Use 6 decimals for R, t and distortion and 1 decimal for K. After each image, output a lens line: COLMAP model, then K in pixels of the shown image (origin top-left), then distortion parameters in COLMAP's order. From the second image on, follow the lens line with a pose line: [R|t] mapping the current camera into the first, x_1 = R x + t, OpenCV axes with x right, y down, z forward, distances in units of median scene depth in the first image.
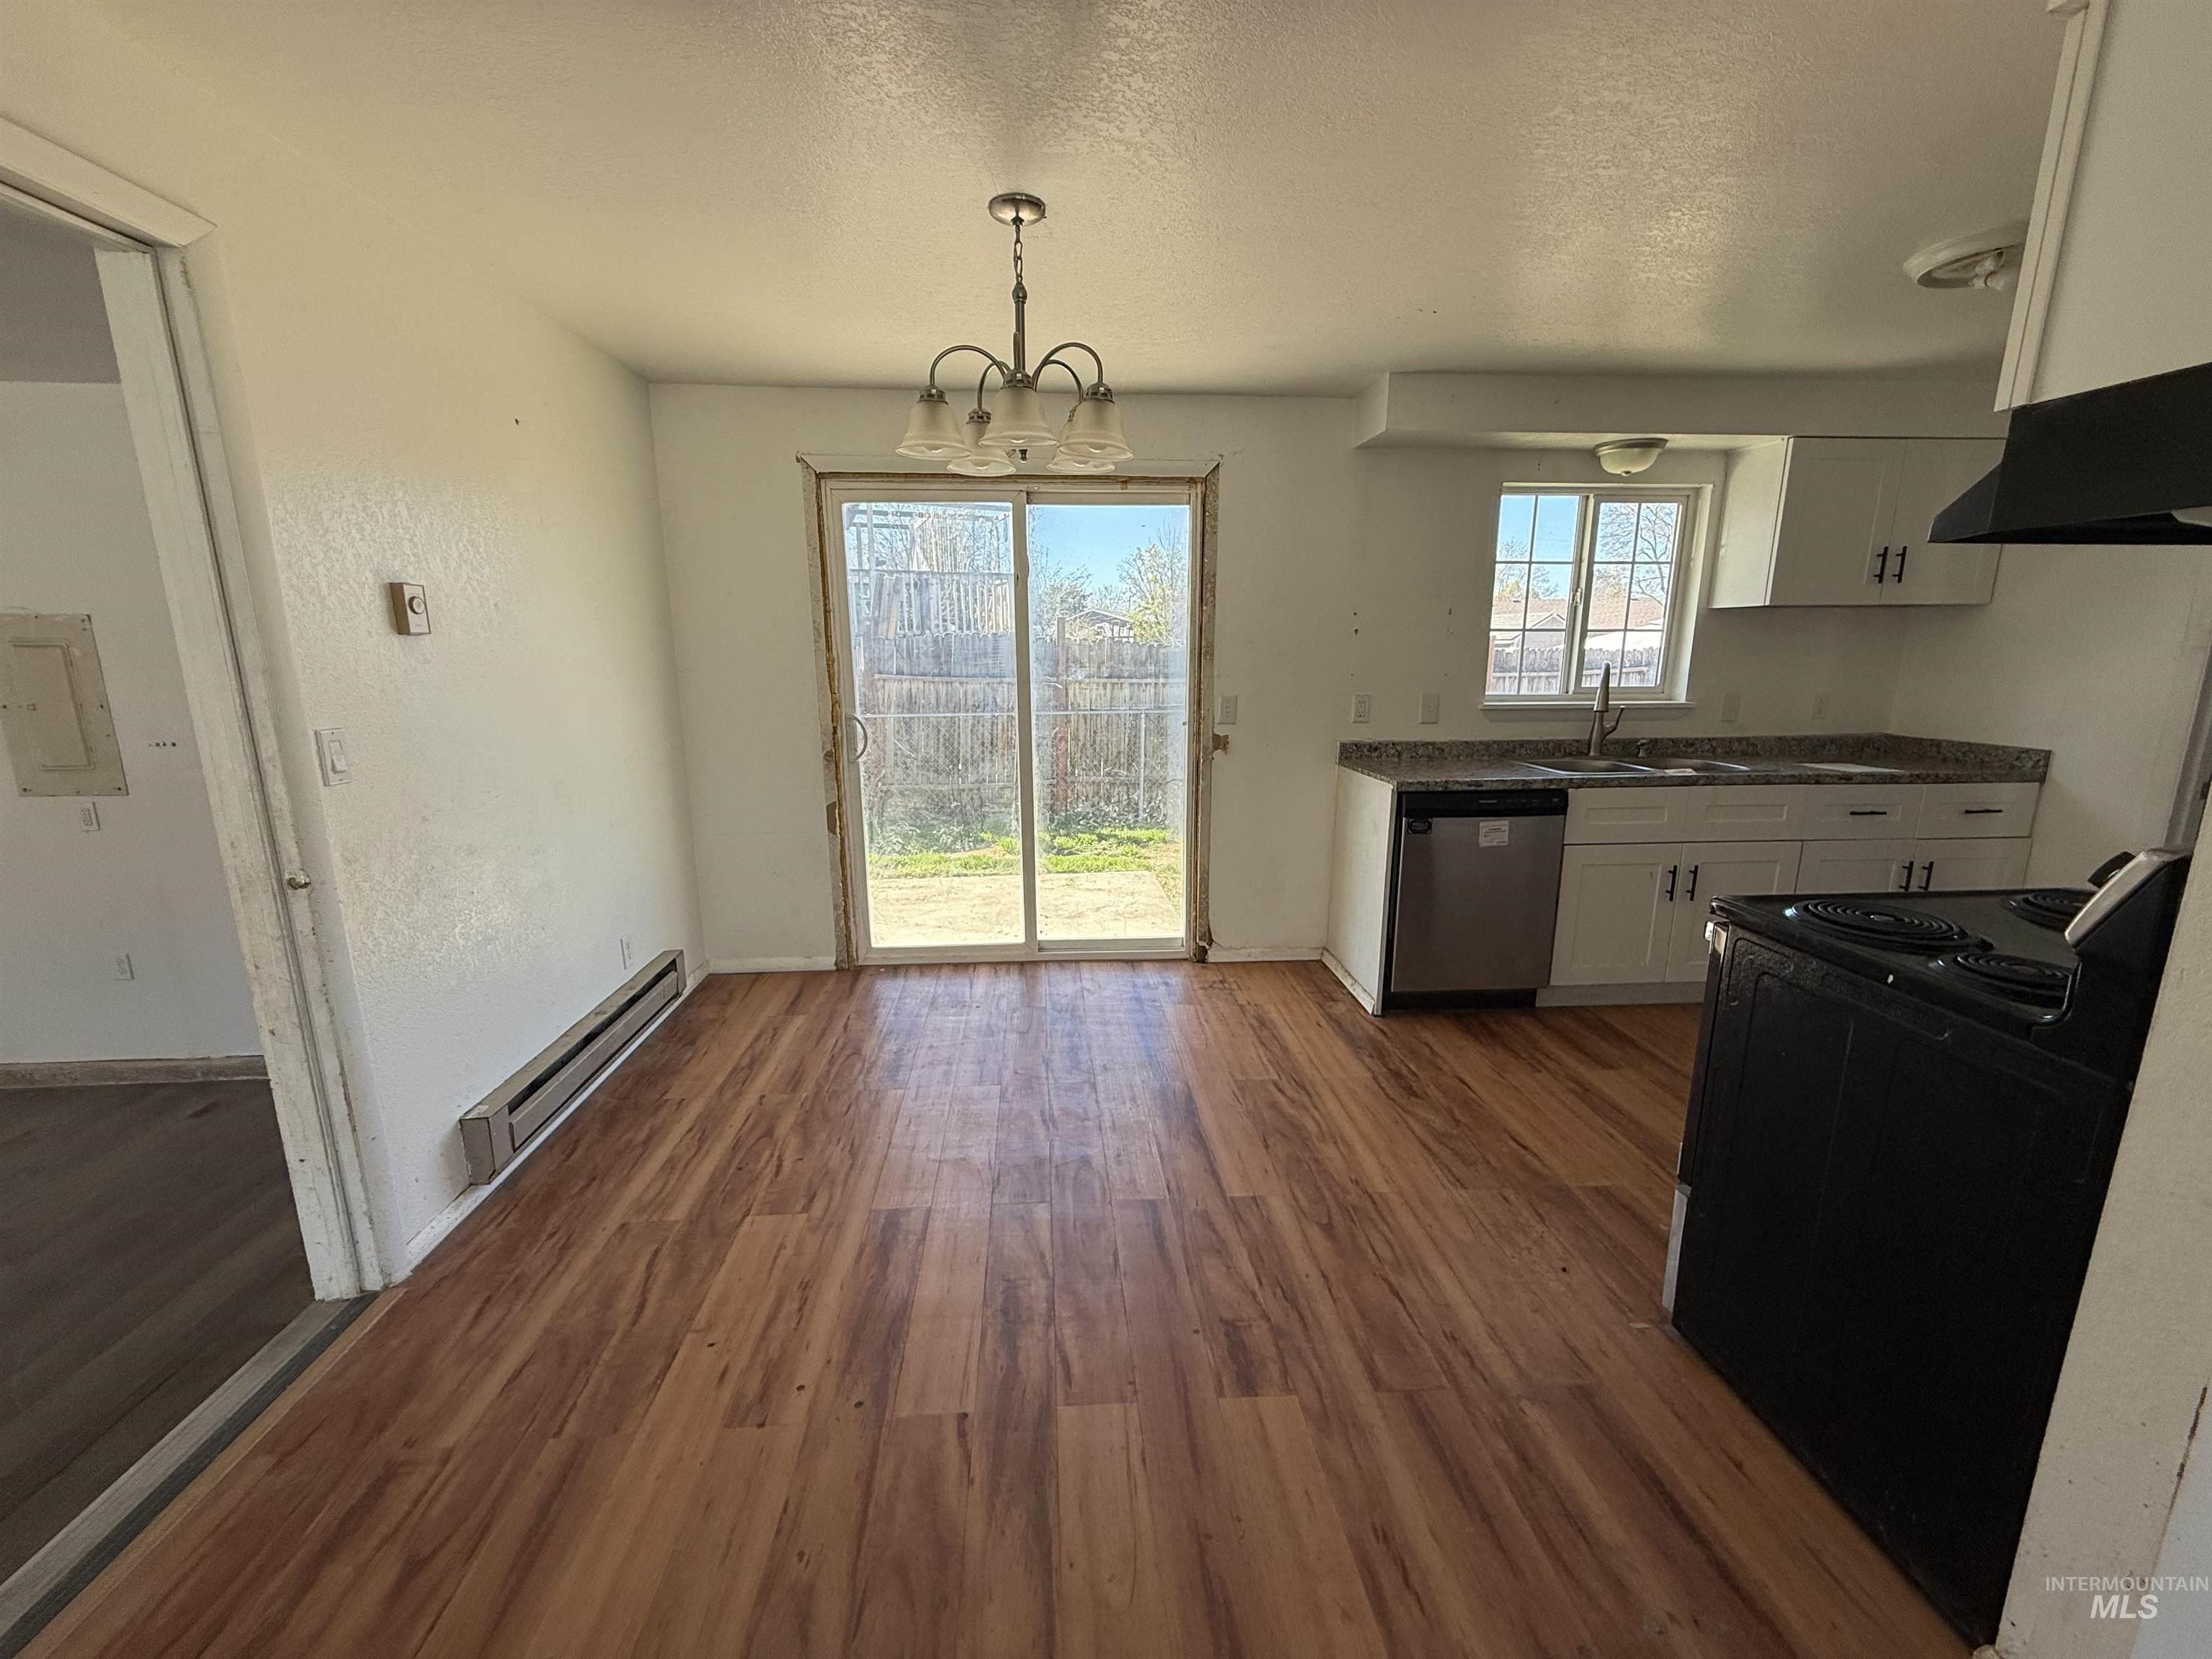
lens RADIAL K [[881.9, 0, 1097.4], [0, 881.9, 827.9], [0, 0, 1]] dist [0.001426, -0.000703]
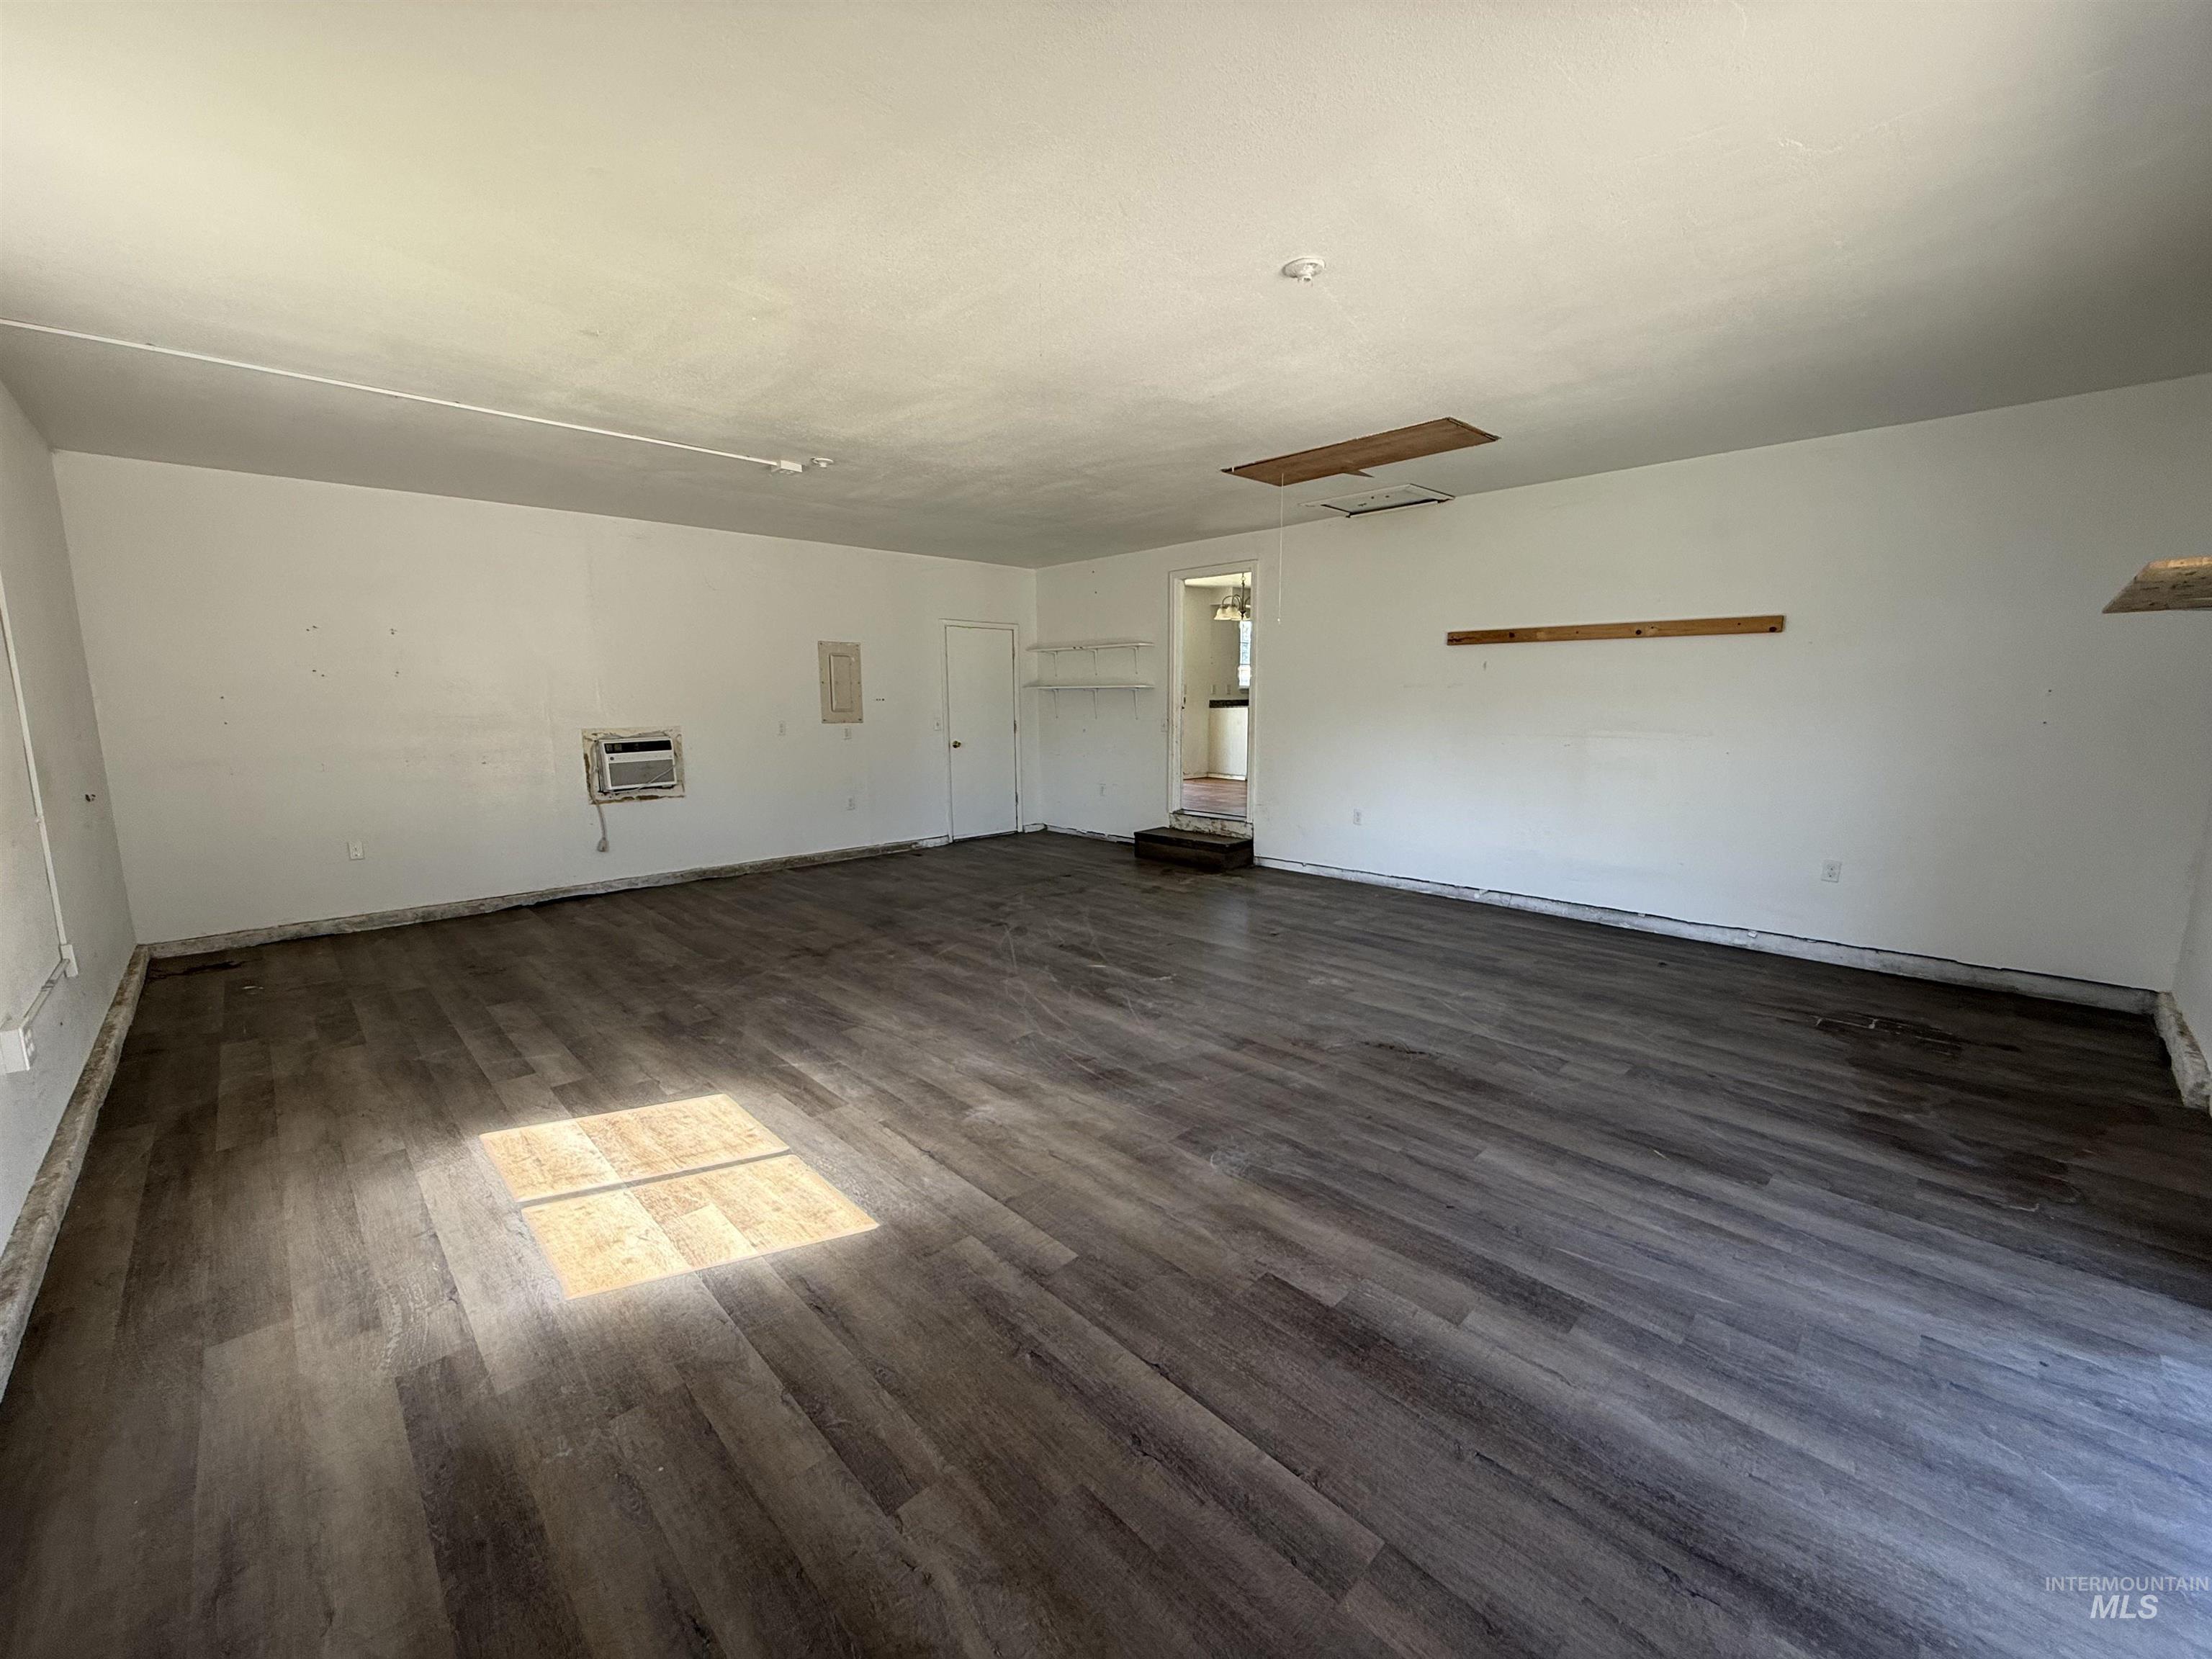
lens RADIAL K [[881.9, 0, 1097.4], [0, 881.9, 827.9], [0, 0, 1]] dist [0.001426, -0.000703]
pose [[0.768247, -0.097822, 0.632635, -2.370373], [0.136081, 0.990624, -0.012075, 0.382176], [-0.625522, 0.095366, 0.774356, -1.234949]]
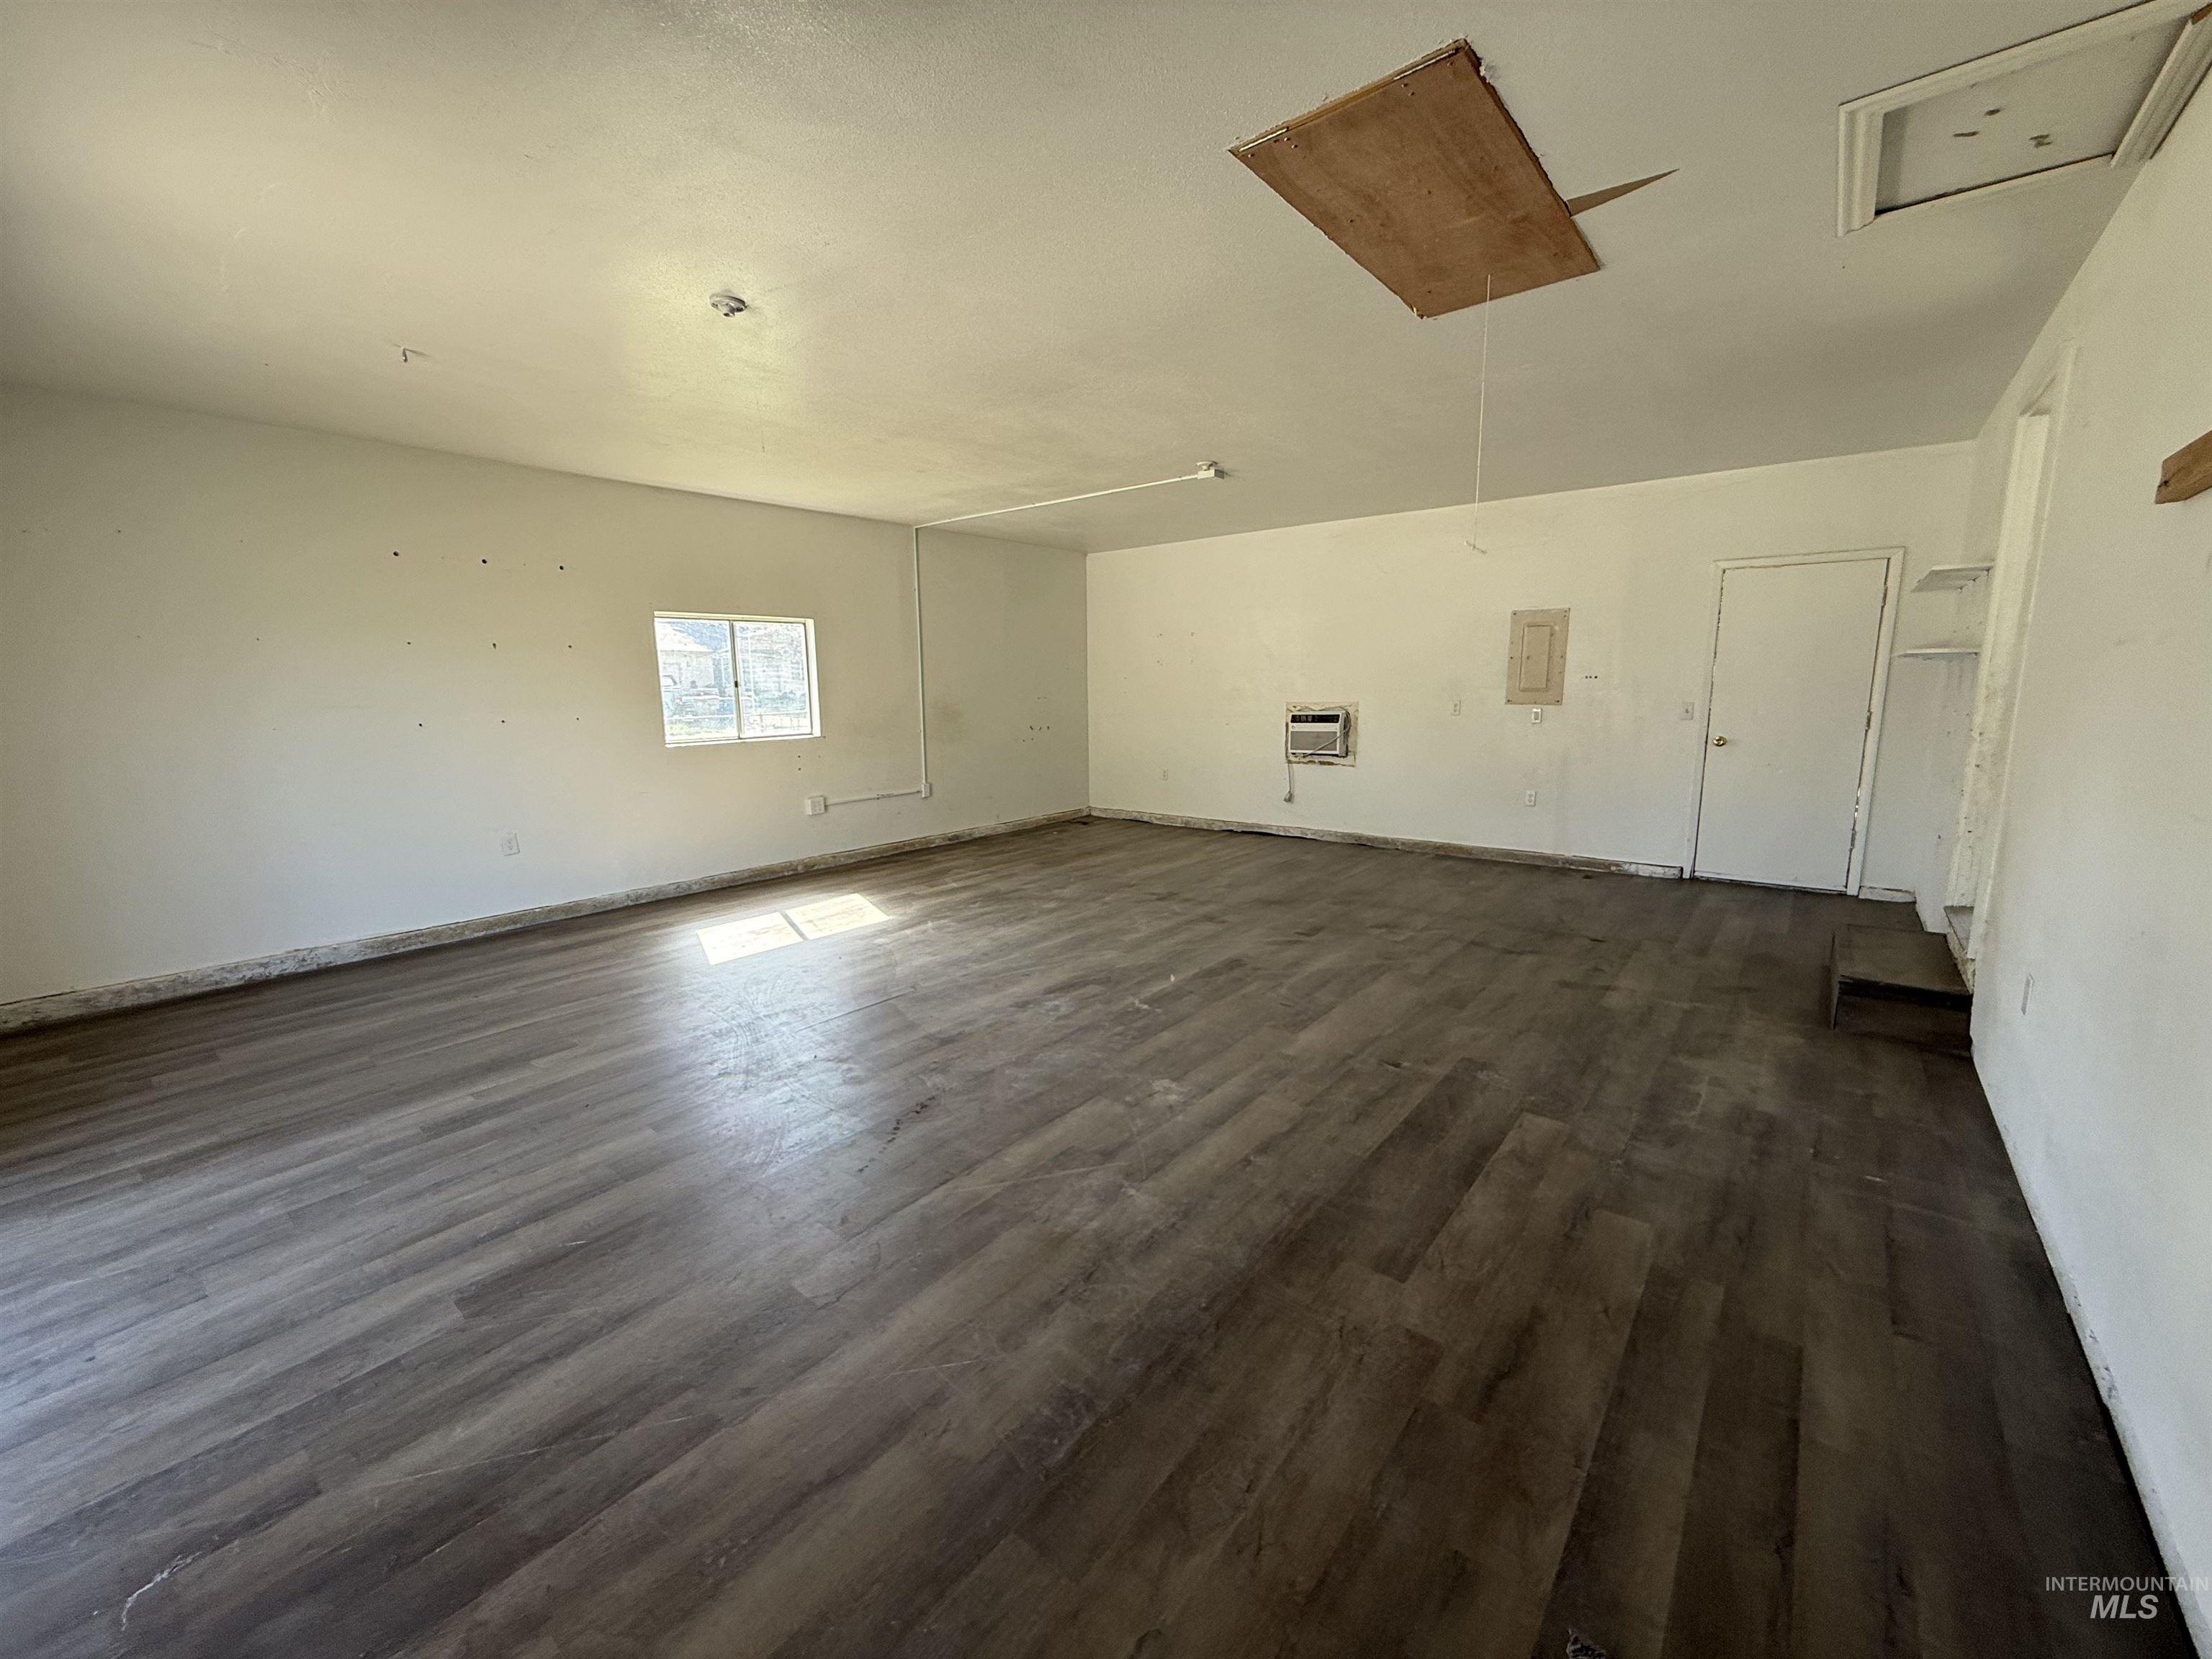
lens RADIAL K [[881.9, 0, 1097.4], [0, 881.9, 827.9], [0, 0, 1]] dist [0.001426, -0.000703]
pose [[0.725746, 0.105280, -0.679859, -0.588469], [-0.130166, 0.991385, 0.014571, 0.363031], [0.675536, 0.077919, 0.733198, -1.139978]]
